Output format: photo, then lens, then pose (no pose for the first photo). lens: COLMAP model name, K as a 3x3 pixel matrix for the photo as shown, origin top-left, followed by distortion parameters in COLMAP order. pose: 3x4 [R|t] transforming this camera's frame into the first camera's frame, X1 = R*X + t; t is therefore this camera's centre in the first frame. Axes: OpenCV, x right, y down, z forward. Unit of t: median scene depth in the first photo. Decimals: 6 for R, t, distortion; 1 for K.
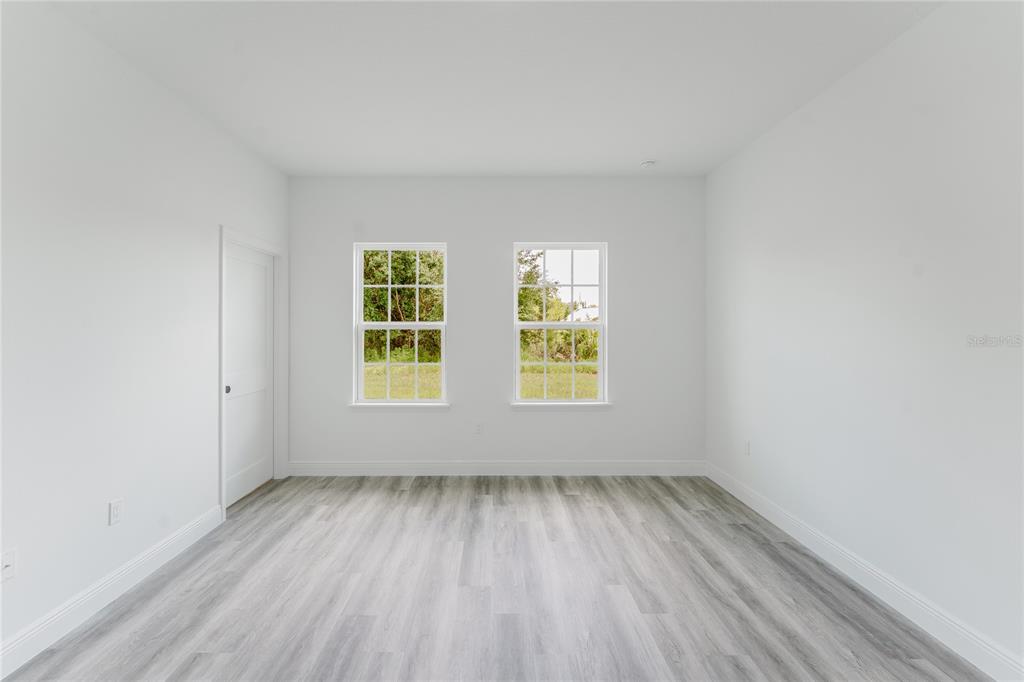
lens RADIAL K [[415.6, 0, 487.3], [0, 415.6, 340.6], [0, 0, 1]] dist [-0.005480, 0.000515]
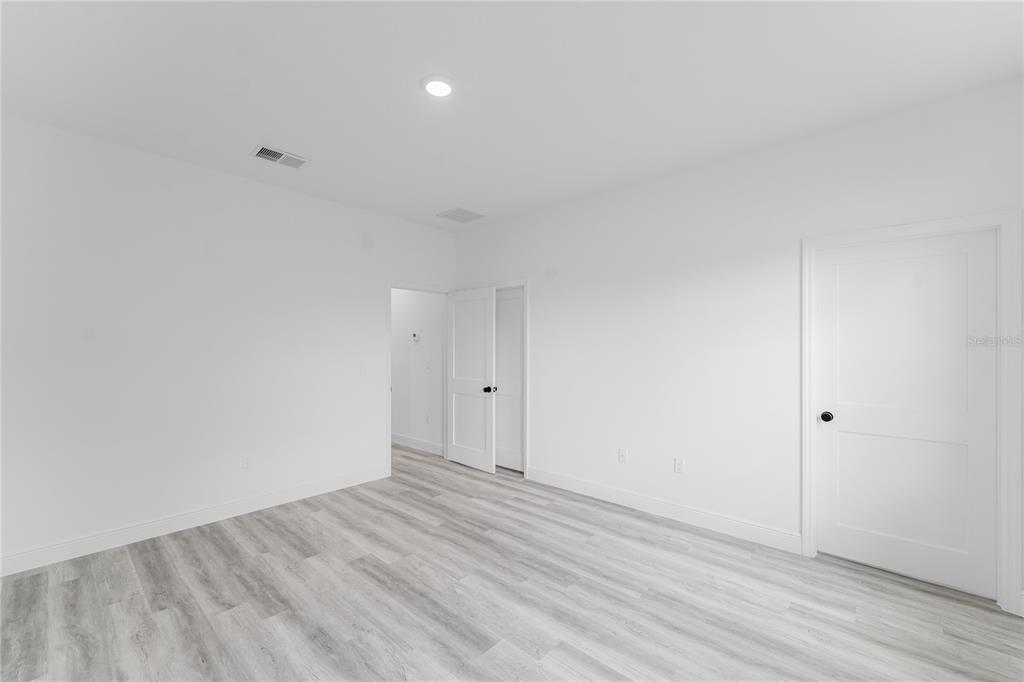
lens RADIAL K [[415.6, 0, 511.5], [0, 415.6, 346.7], [0, 0, 1]] dist [-0.005480, 0.000515]
pose [[-0.653271, -0.001481, -0.757123, 0.448126], [-0.025440, 0.999476, 0.019995, -0.029086], [0.756697, 0.032323, -0.652967, 0.992050]]
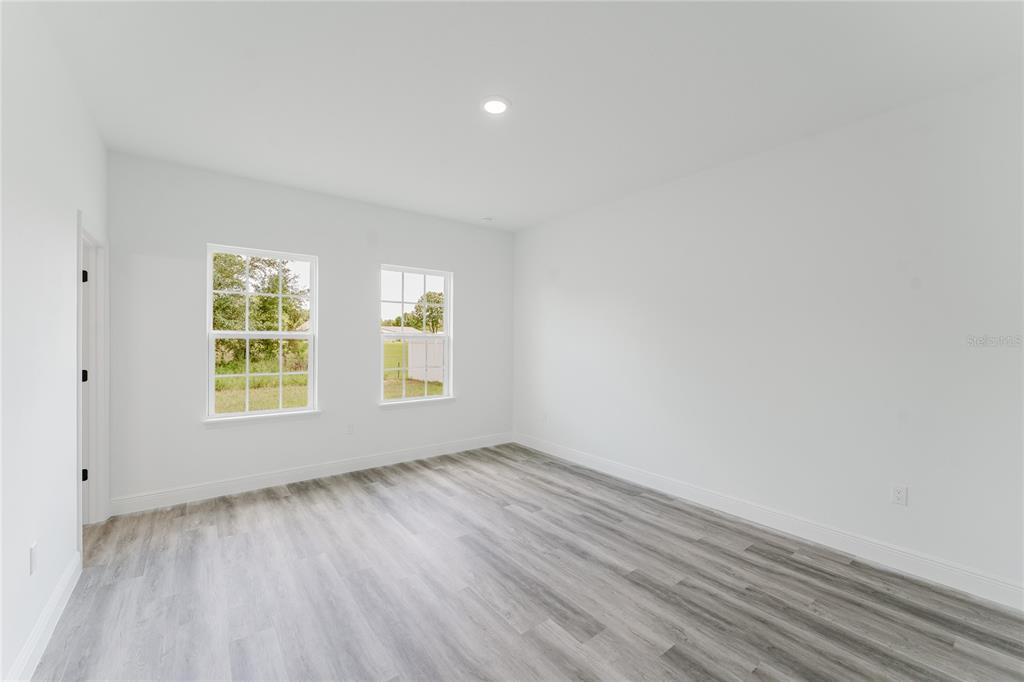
lens RADIAL K [[415.6, 0, 505.6], [0, 415.6, 347.1], [0, 0, 1]] dist [-0.005480, 0.000515]
pose [[0.791941, -0.004848, 0.610578, -0.426919], [0.013010, 0.999875, -0.008936, 0.011692], [-0.610459, 0.015020, 0.791906, -0.146684]]
